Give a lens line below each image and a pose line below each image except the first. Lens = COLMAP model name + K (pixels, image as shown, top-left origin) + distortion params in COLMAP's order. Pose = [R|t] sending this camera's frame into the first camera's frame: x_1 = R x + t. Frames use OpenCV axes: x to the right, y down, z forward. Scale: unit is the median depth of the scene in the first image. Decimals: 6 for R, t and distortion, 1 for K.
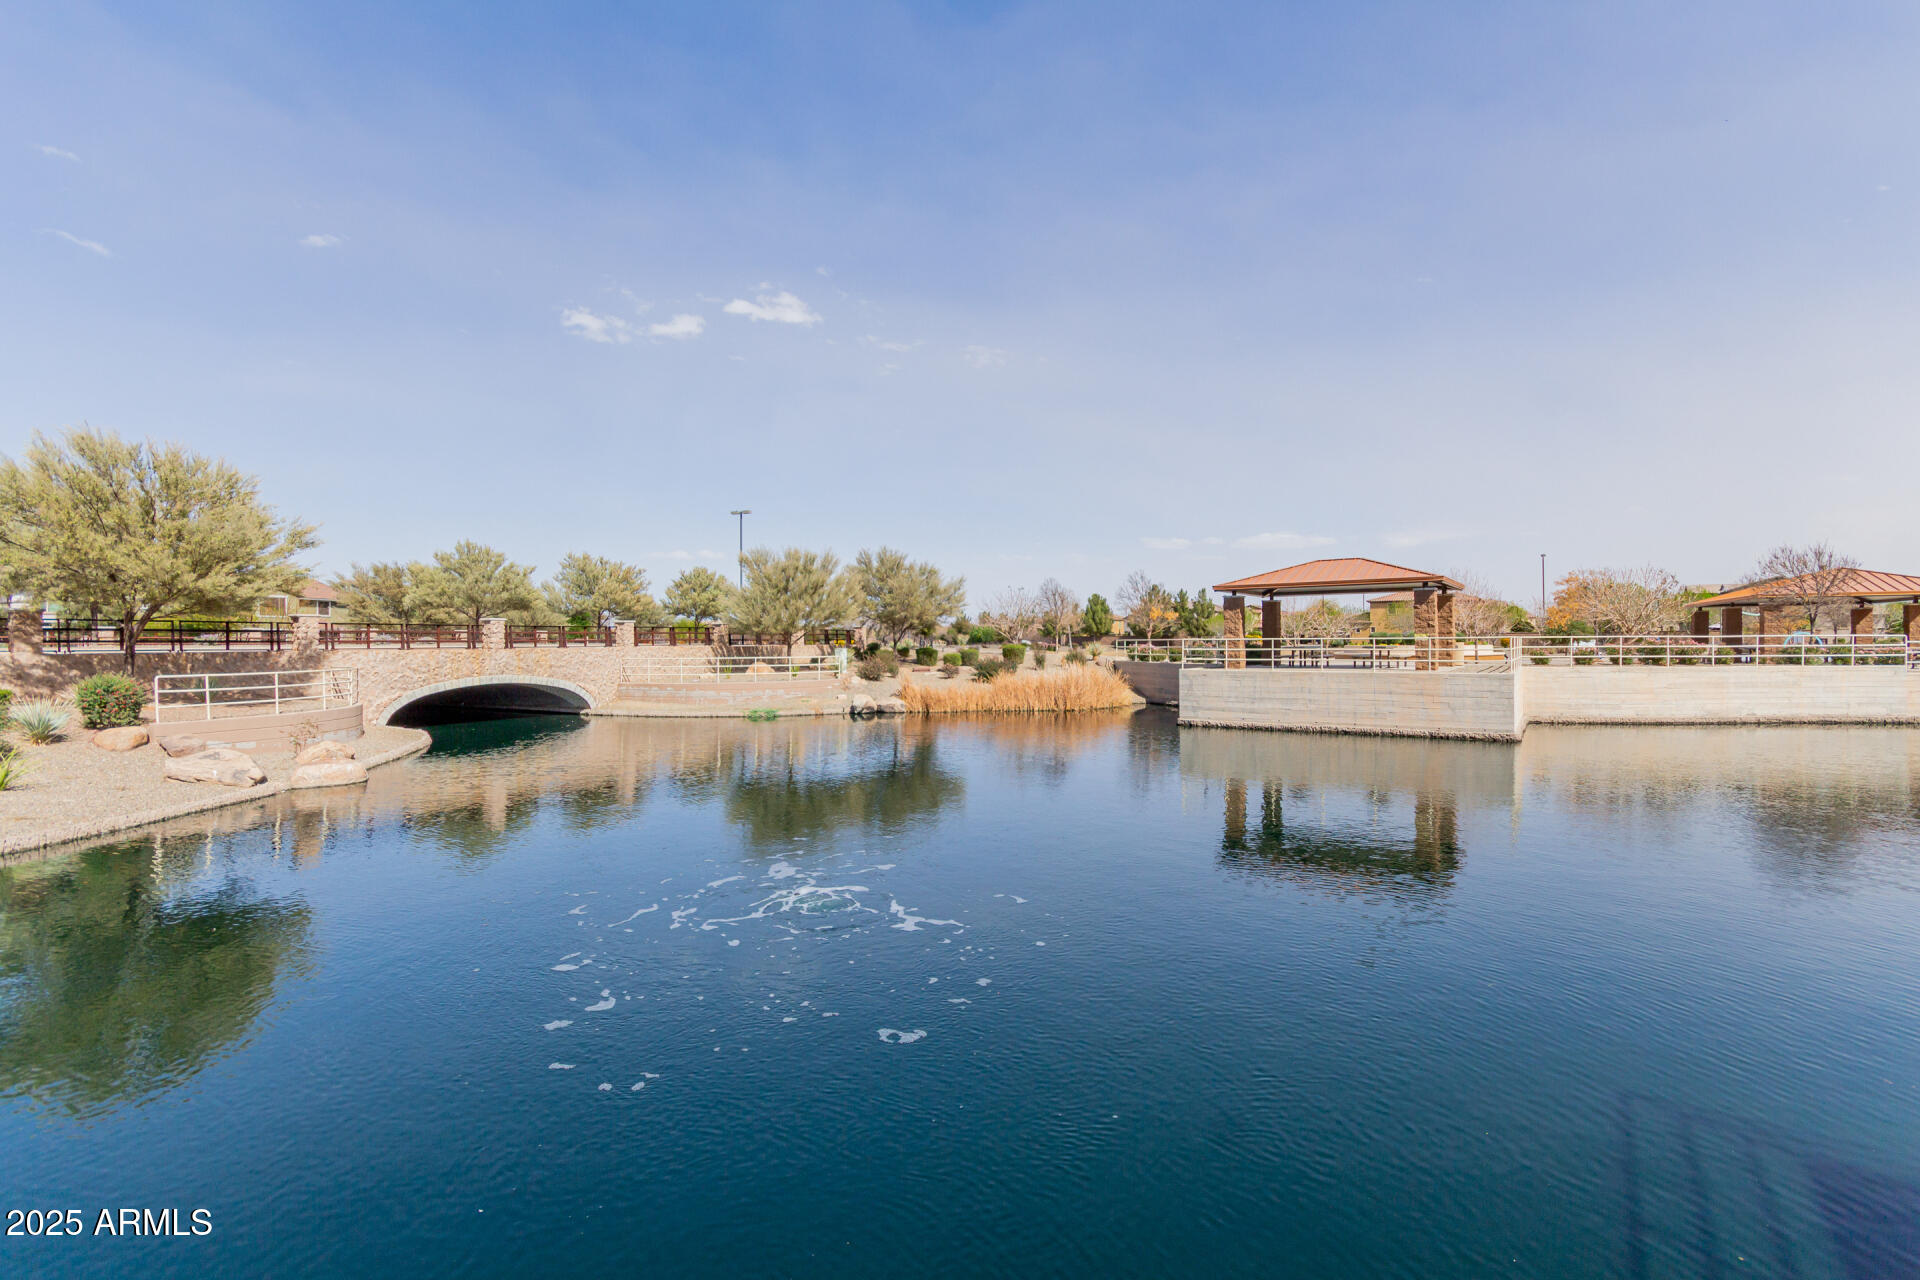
lens RADIAL K [[900.7, 0, 963.0], [0, 900.7, 641.4], [0, 0, 1]] dist [0.010370, 0.000742]
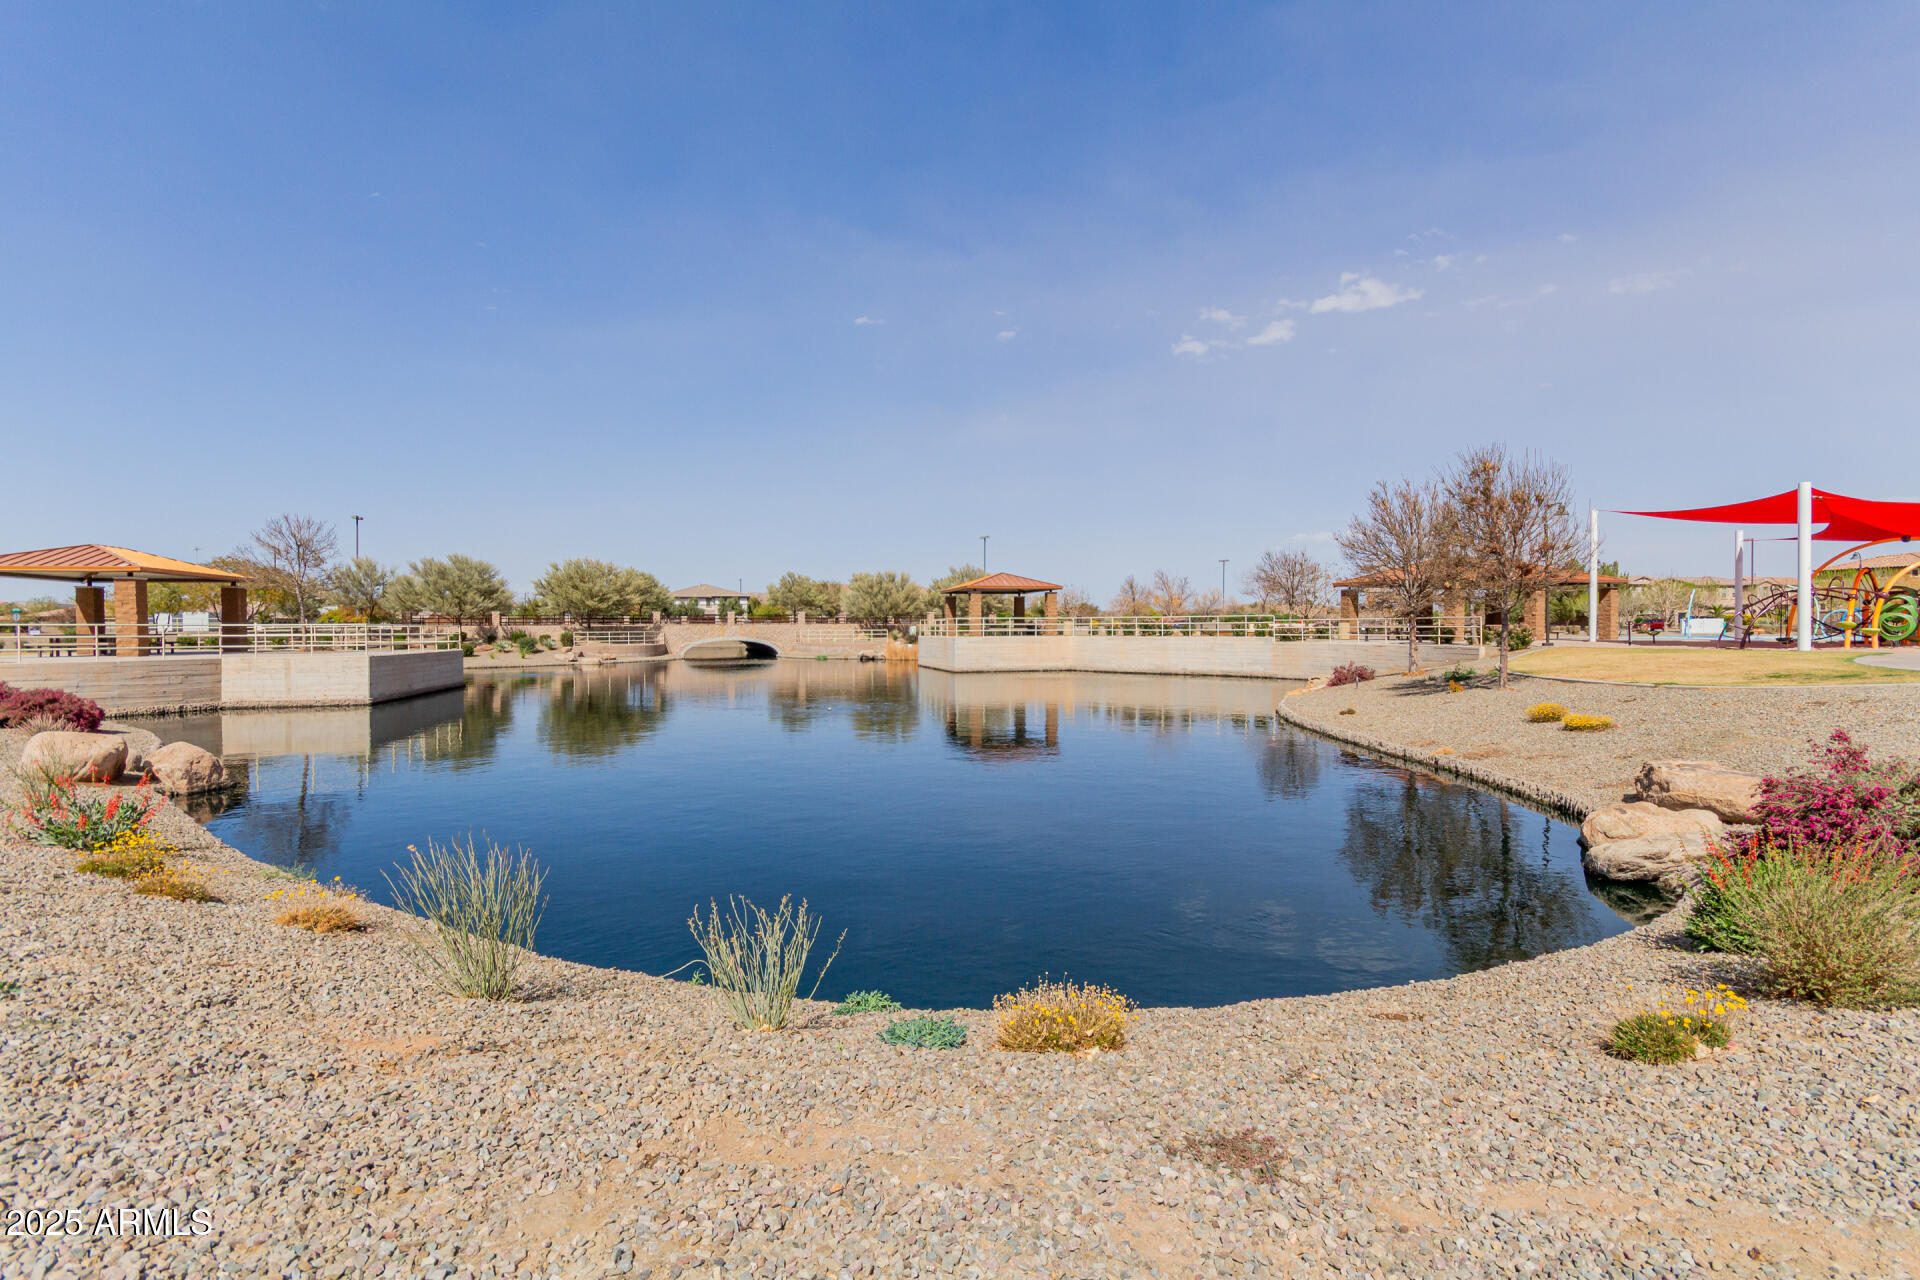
lens RADIAL K [[900.7, 0, 971.3], [0, 900.7, 645.5], [0, 0, 1]] dist [0.010370, 0.000742]
pose [[0.739885, 0.019065, -0.672463, 1.365886], [-0.008698, 0.999786, 0.018776, 0.014107], [0.672677, -0.008043, 0.739893, -0.285052]]
